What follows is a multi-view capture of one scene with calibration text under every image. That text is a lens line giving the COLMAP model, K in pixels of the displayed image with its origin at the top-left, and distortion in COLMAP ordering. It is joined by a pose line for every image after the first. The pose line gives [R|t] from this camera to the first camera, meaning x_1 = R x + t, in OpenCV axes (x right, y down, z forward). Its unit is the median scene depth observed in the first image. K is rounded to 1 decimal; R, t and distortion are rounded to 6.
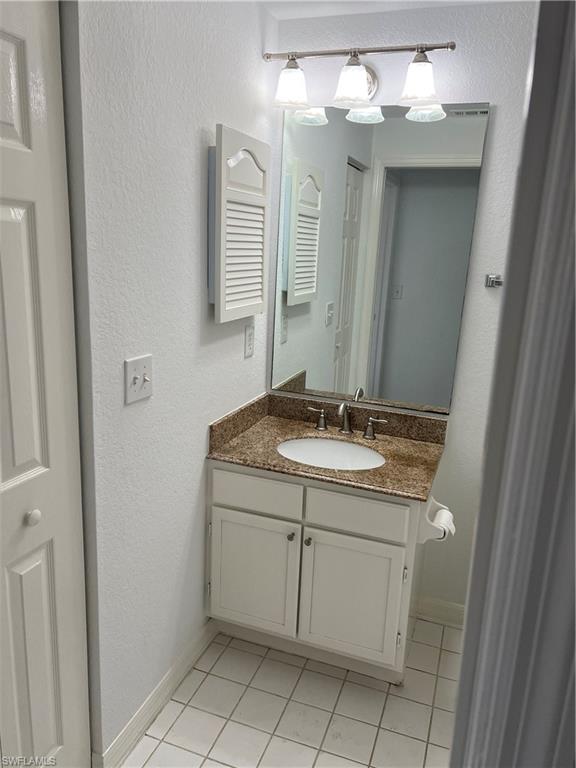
lens RADIAL K [[574.3, 0, 290.5], [0, 574.3, 382.0], [0, 0, 1]] dist [0.033041, -0.025269]
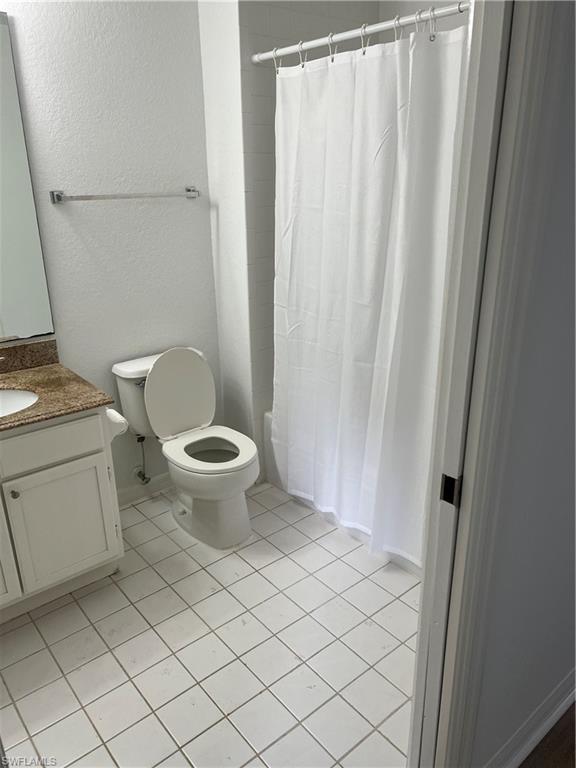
lens RADIAL K [[574.3, 0, 288.4], [0, 574.3, 385.5], [0, 0, 1]] dist [0.033041, -0.025269]
pose [[0.509434, -0.355624, 0.783587, -0.402804], [0.238999, 0.933255, 0.268170, -0.037627], [-0.826654, 0.050662, 0.560425, 0.075435]]
